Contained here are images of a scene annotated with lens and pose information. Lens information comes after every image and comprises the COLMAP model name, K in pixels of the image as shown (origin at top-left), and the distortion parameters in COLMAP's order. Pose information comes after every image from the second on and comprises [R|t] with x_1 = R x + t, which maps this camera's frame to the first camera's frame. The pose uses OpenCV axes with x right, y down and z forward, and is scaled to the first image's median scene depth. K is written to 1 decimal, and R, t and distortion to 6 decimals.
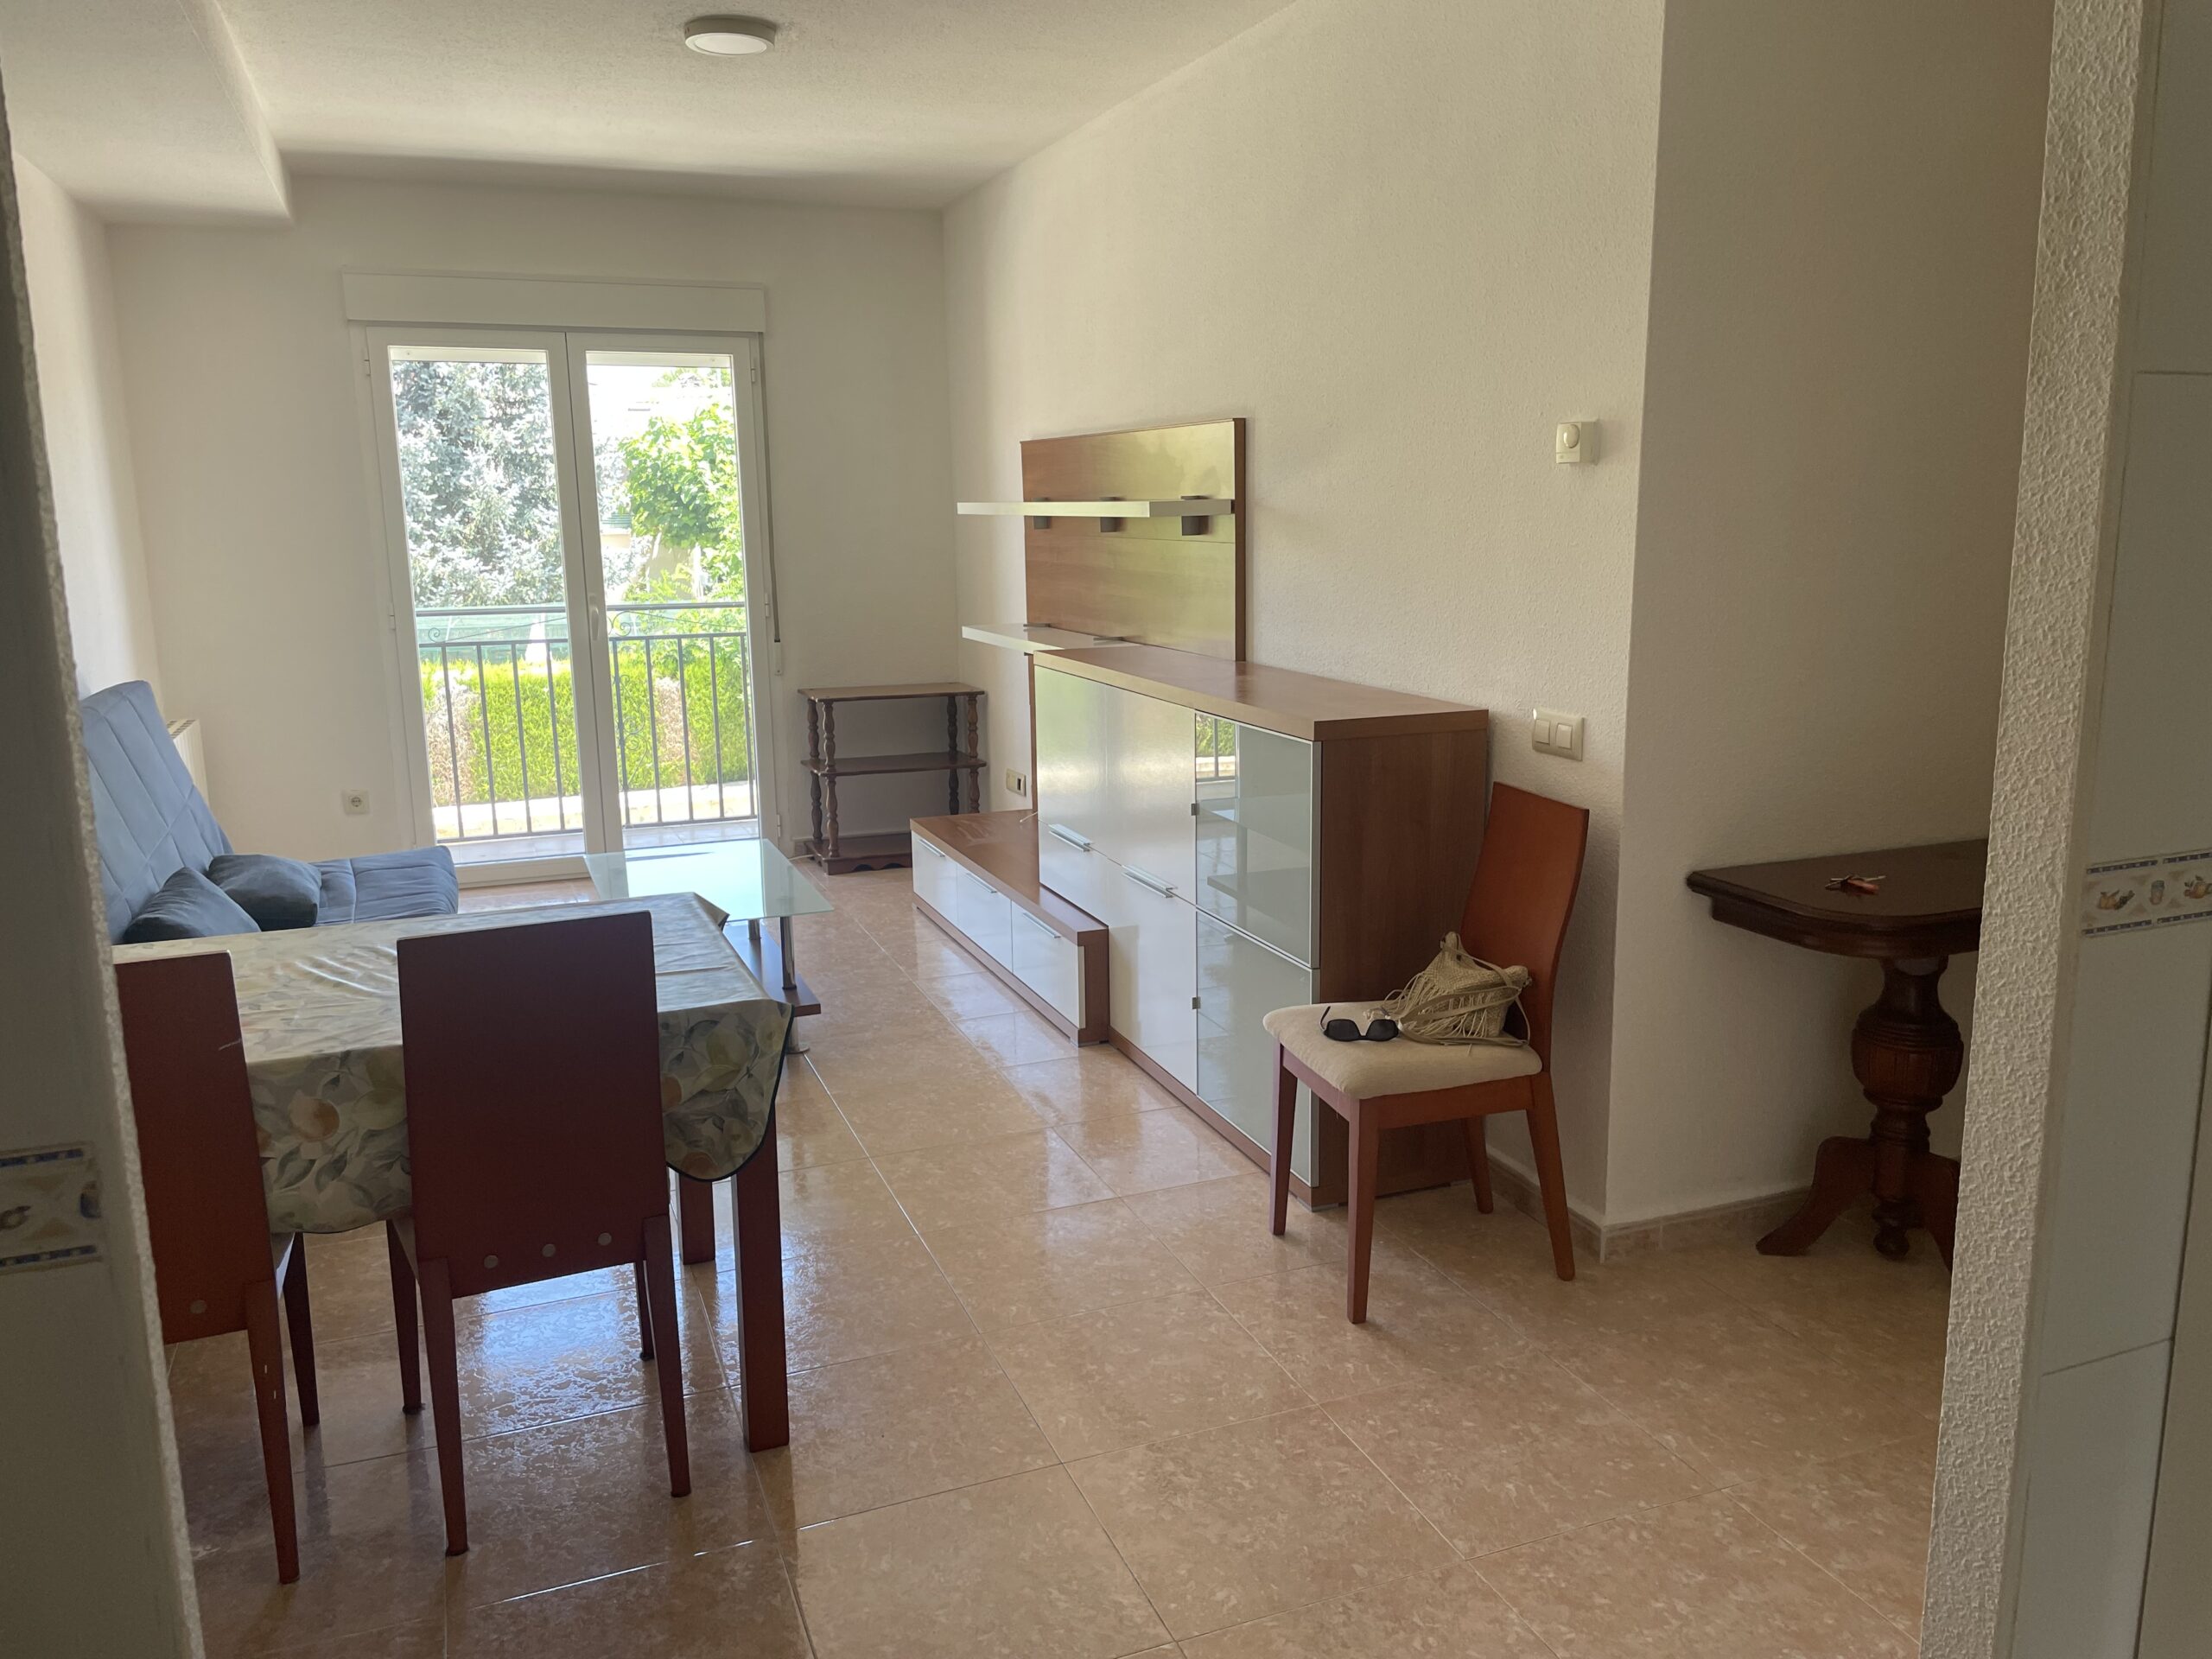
lens RADIAL K [[1652.4, 0, 1116.0], [0, 1652.4, 832.5], [0, 0, 1]] dist [0.114571, -0.176681]
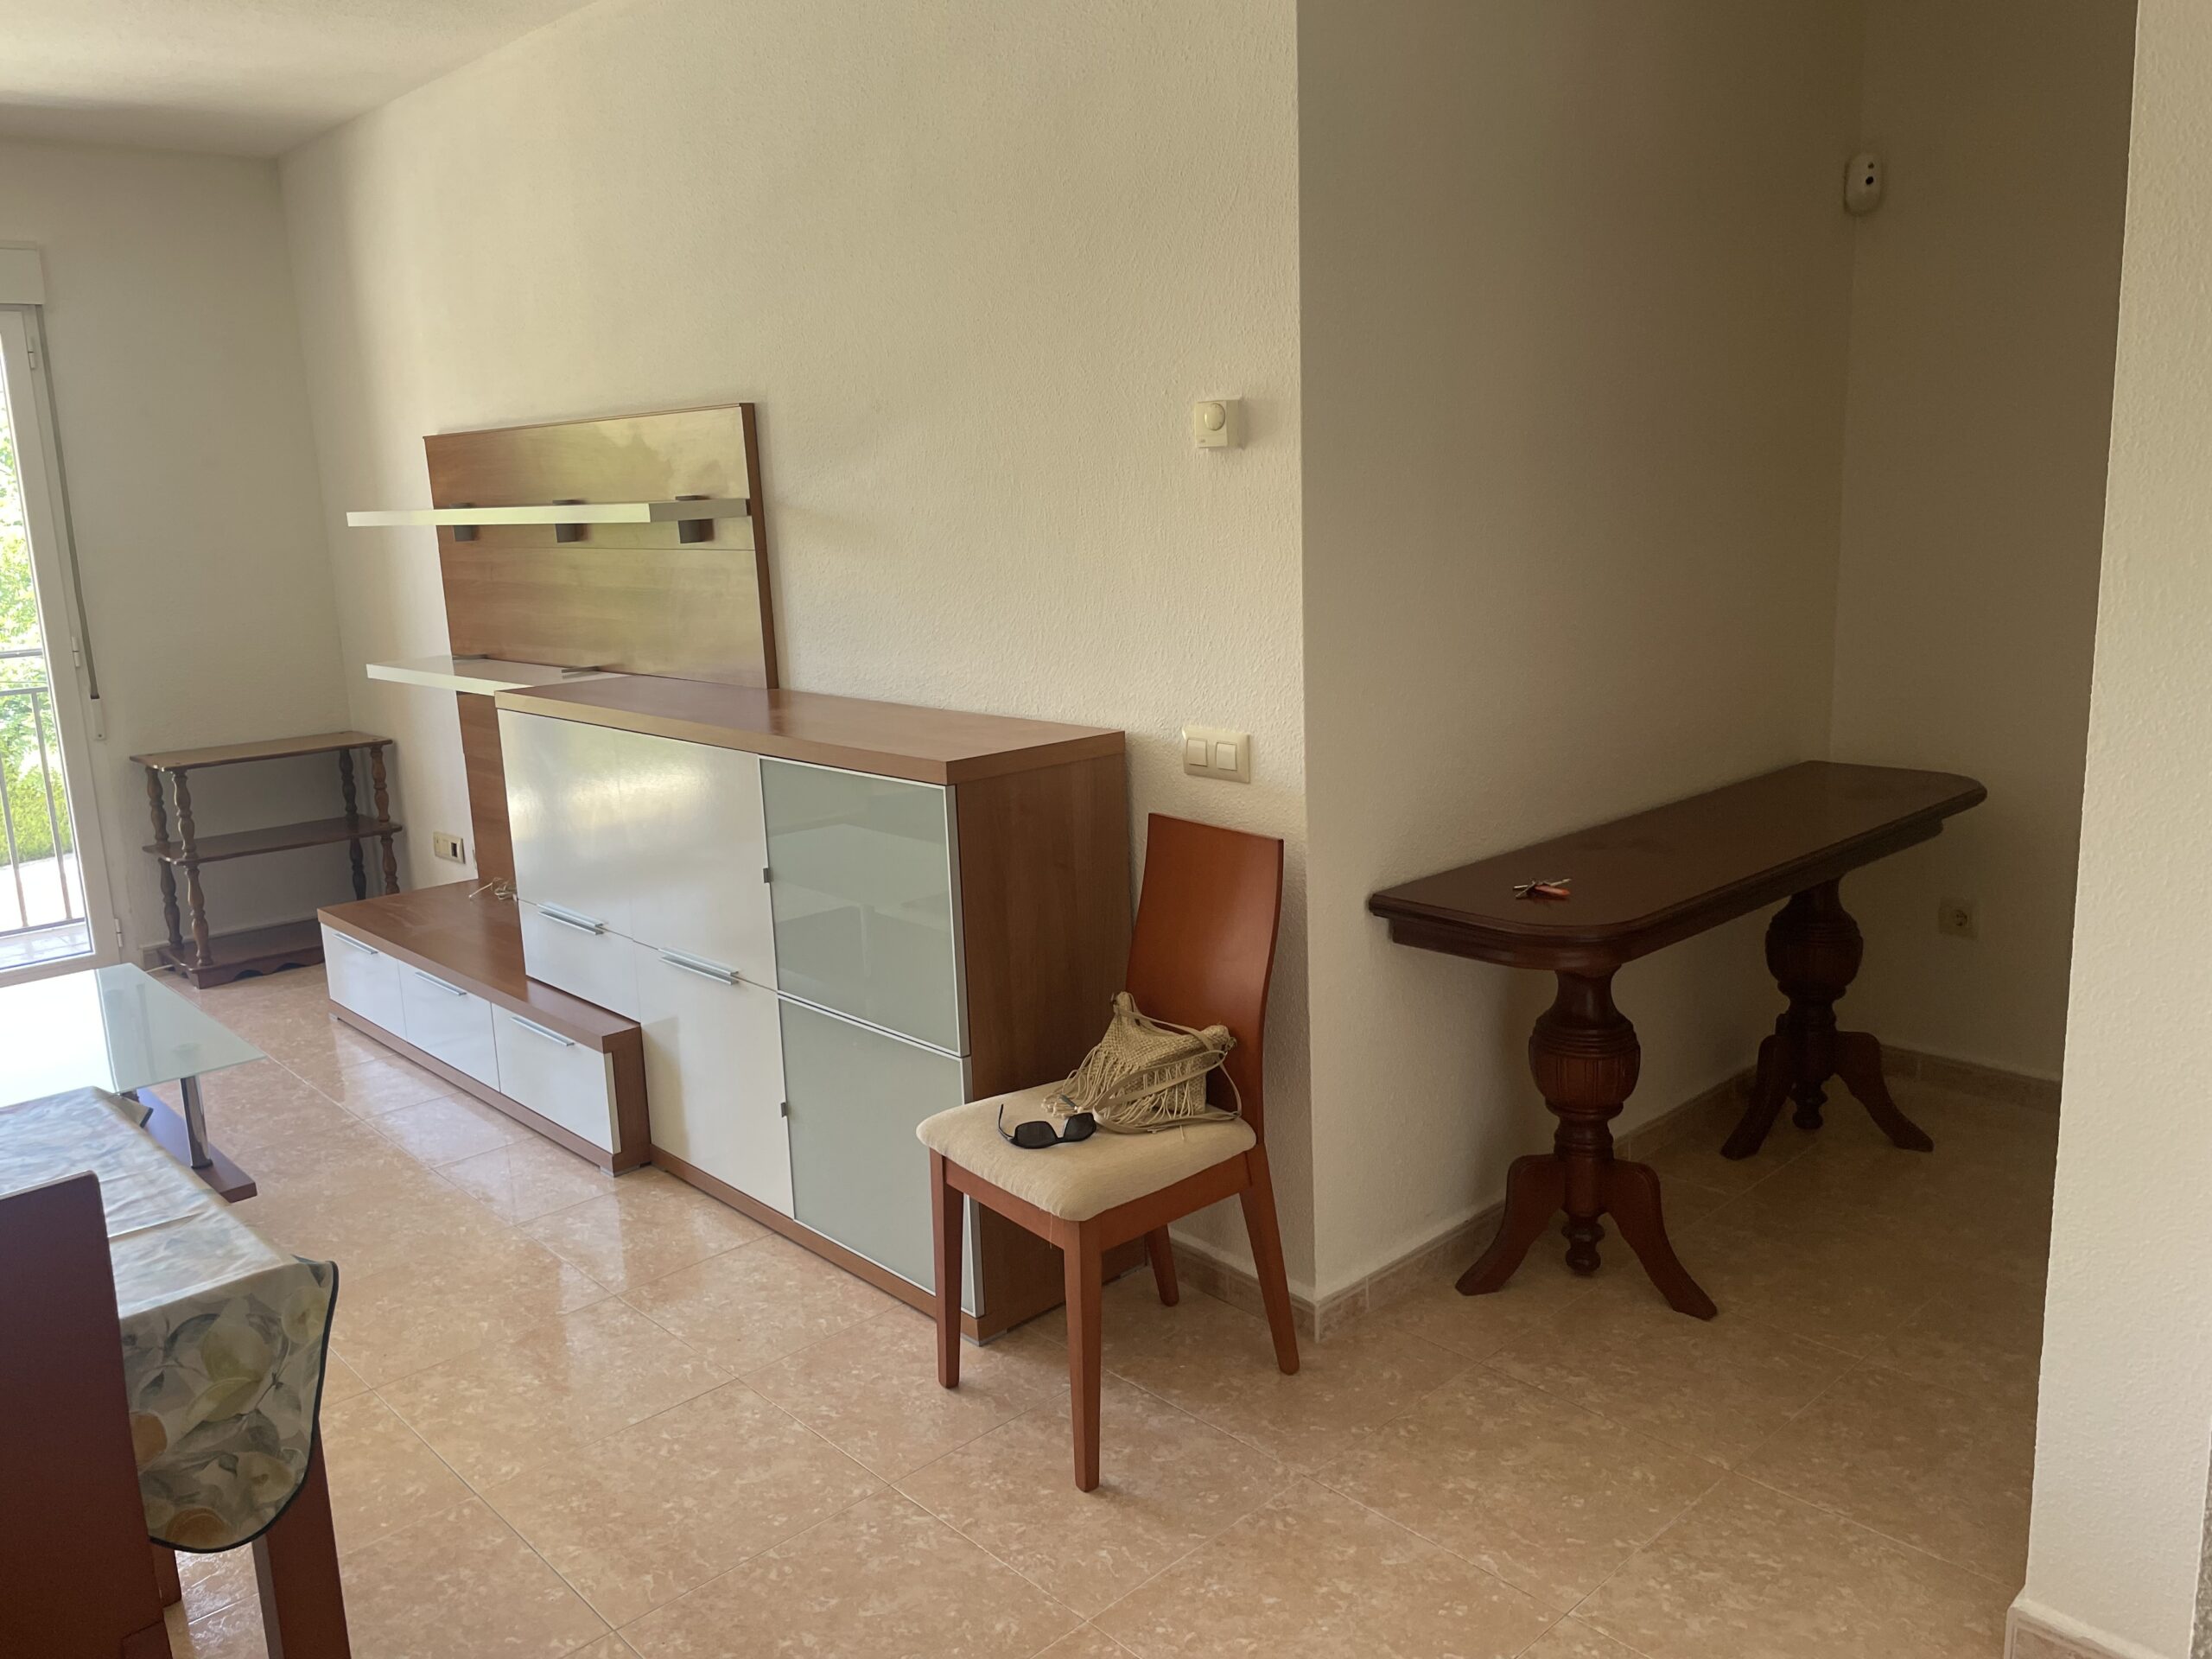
lens RADIAL K [[1661.0, 0, 1112.9], [0, 1661.0, 807.2], [0, 0, 1]] dist [0.096980, -0.139238]
pose [[0.928879, -0.093707, 0.358334, -0.097155], [0.099511, 0.995034, 0.002254, -0.036364], [-0.356766, 0.033565, 0.933591, 0.188271]]
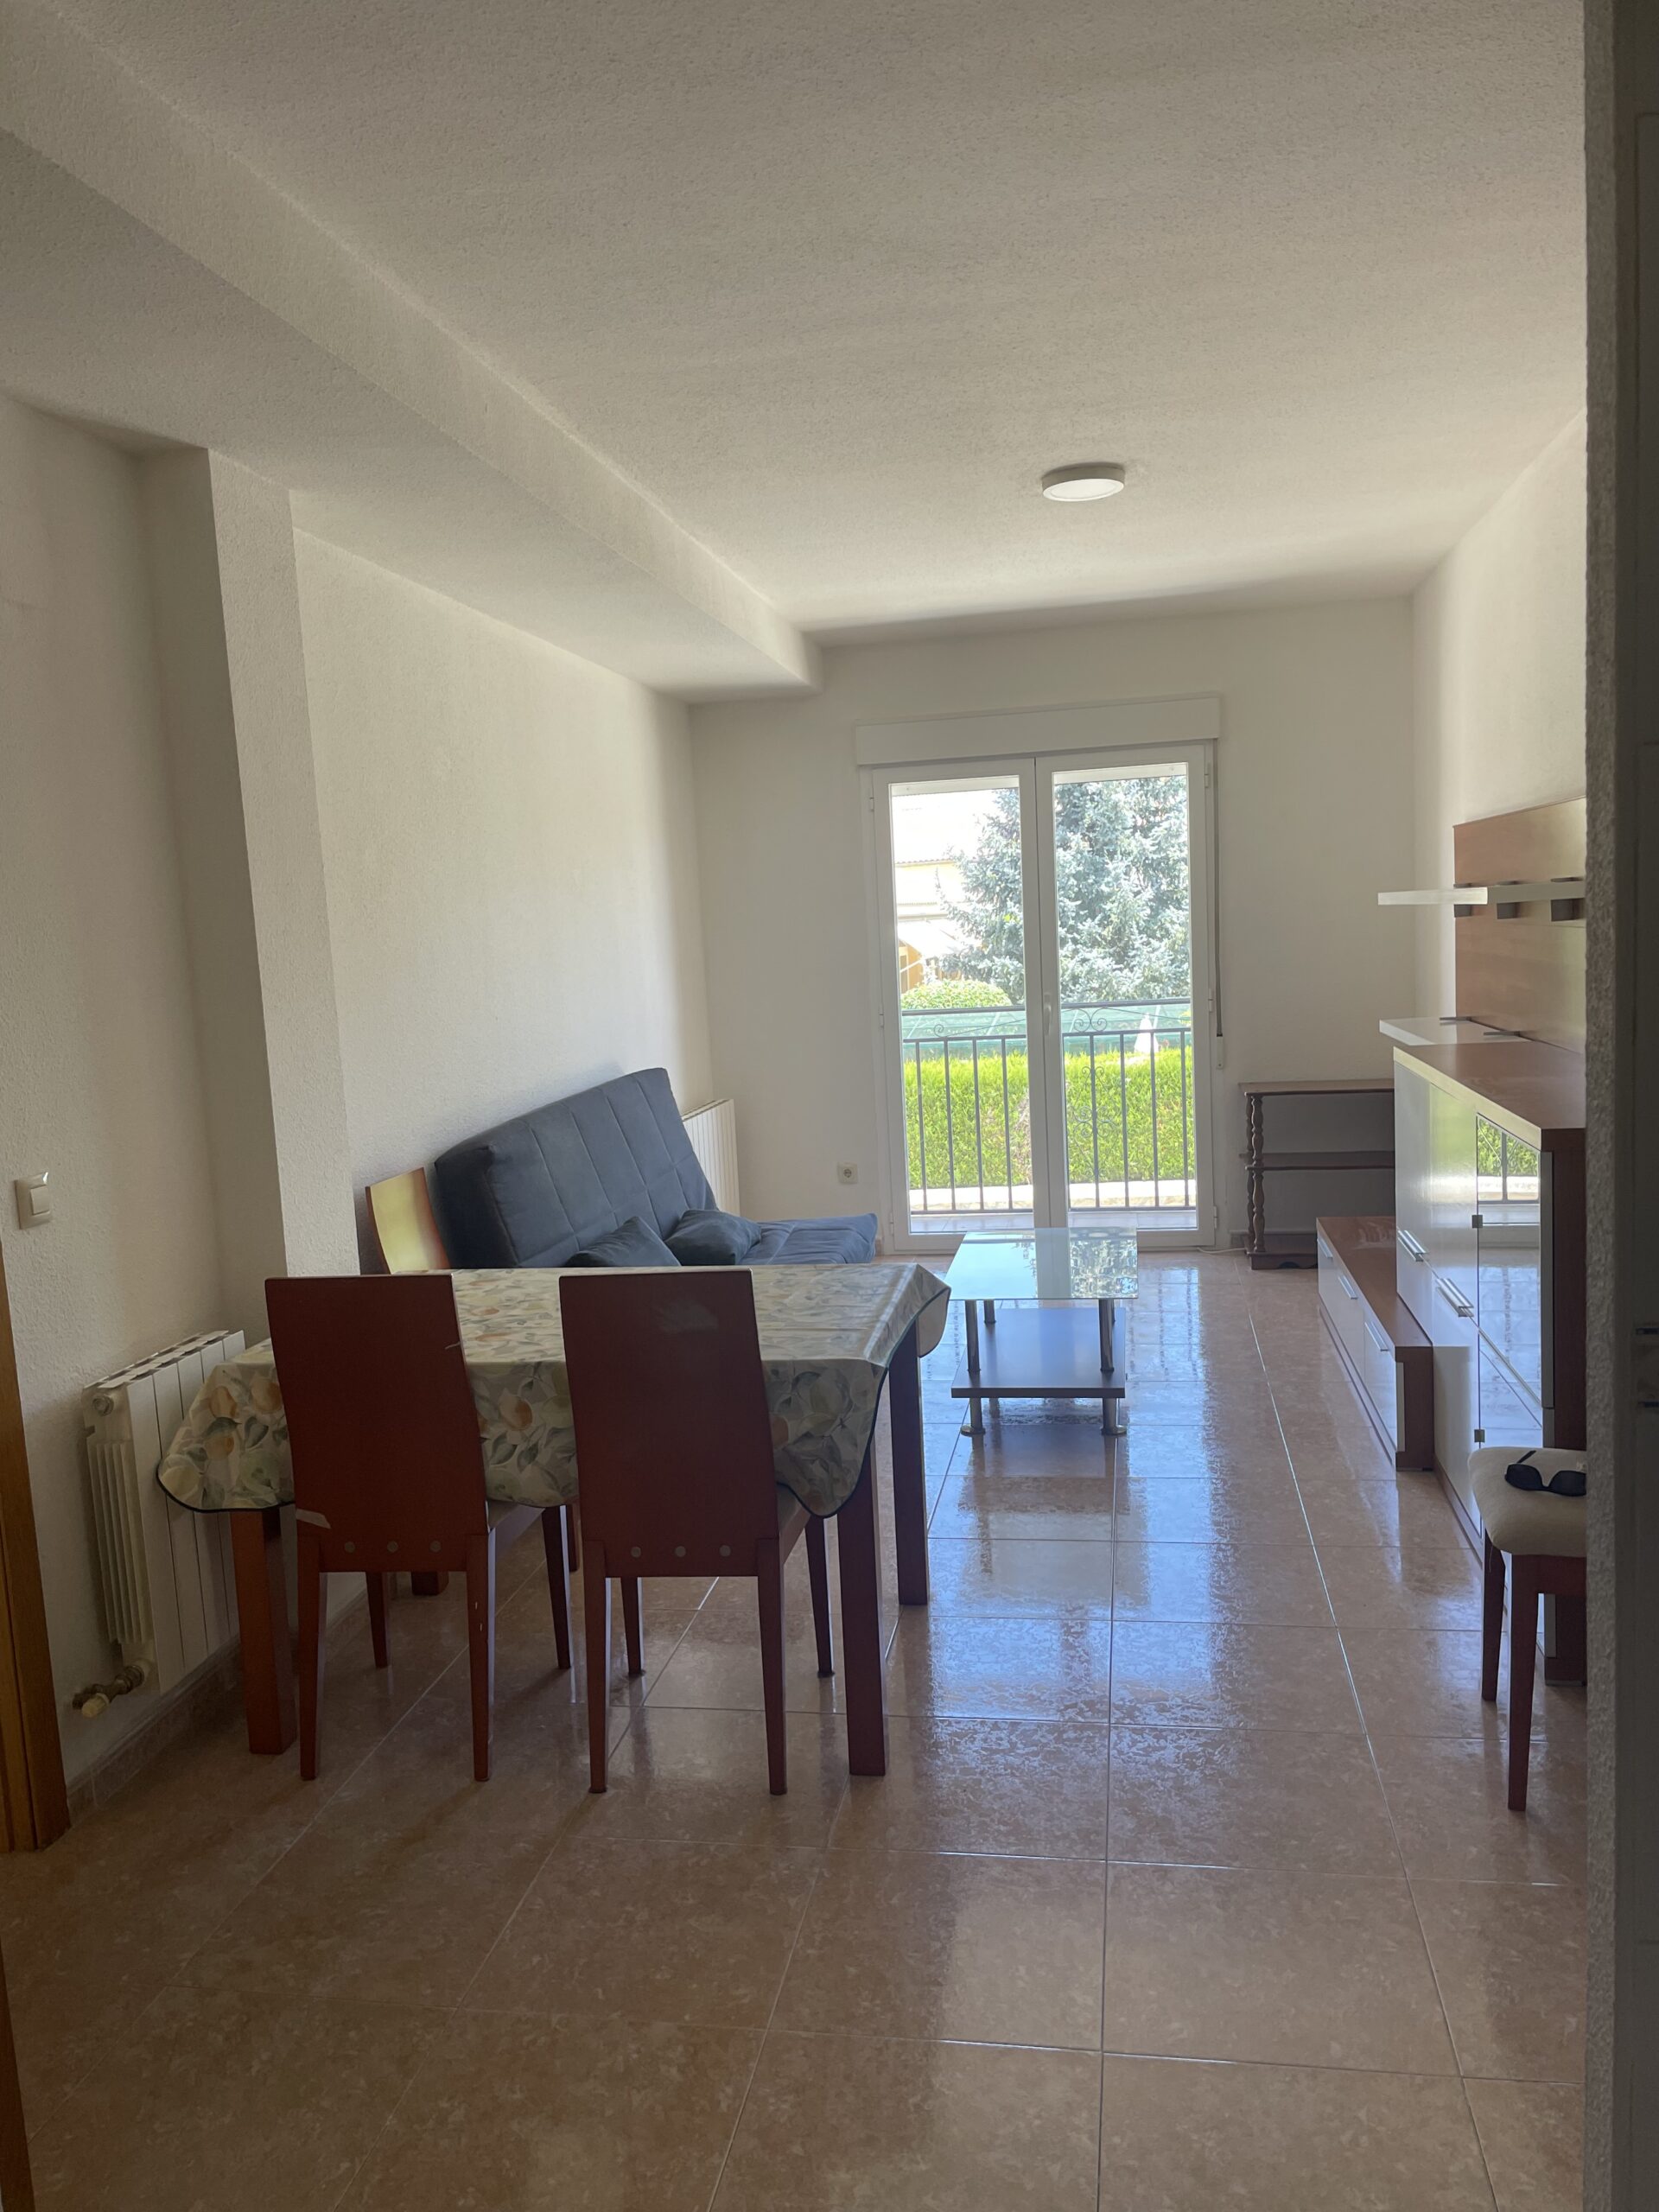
lens RADIAL K [[1652.4, 0, 830.8], [0, 1652.4, 1141.3], [0, 0, 1]] dist [0.114571, -0.176681]
pose [[0.848892, 0.037822, -0.527211, 0.261081], [-0.063573, 0.997502, -0.030802, -0.007632], [0.524729, 0.059663, 0.849176, 0.027973]]
